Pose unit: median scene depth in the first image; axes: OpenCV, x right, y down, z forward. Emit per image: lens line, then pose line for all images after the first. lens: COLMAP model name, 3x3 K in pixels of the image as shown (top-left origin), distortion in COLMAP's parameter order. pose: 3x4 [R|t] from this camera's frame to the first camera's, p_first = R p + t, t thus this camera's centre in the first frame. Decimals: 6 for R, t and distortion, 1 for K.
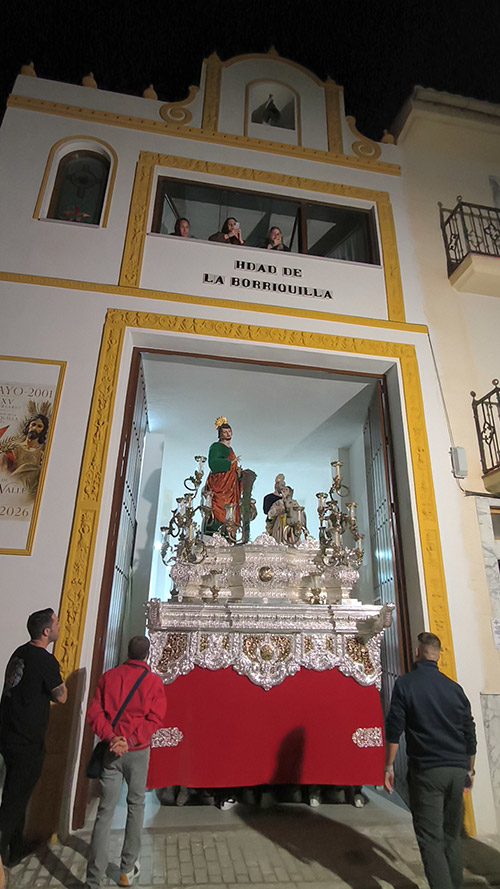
lens RADIAL K [[487.6, 0, 250.0], [0, 487.6, 444.5], [0, 0, 1]] dist [-0.039052, 0.032140]
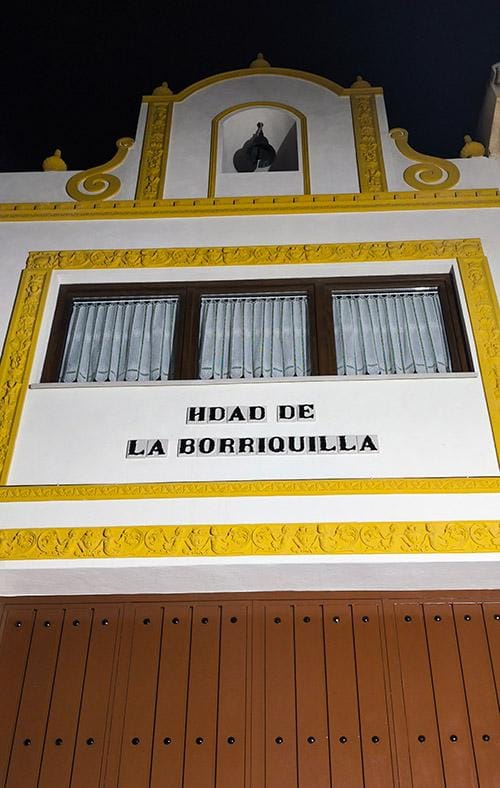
lens RADIAL K [[996.5, 0, 250.0], [0, 996.5, 394.0], [0, 0, 1]] dist [0.115153, -0.002592]
pose [[0.976606, -0.155372, -0.148661, 0.190725], [0.089231, 0.921809, -0.377235, 0.015559], [0.195648, 0.355144, 0.914108, 0.031263]]
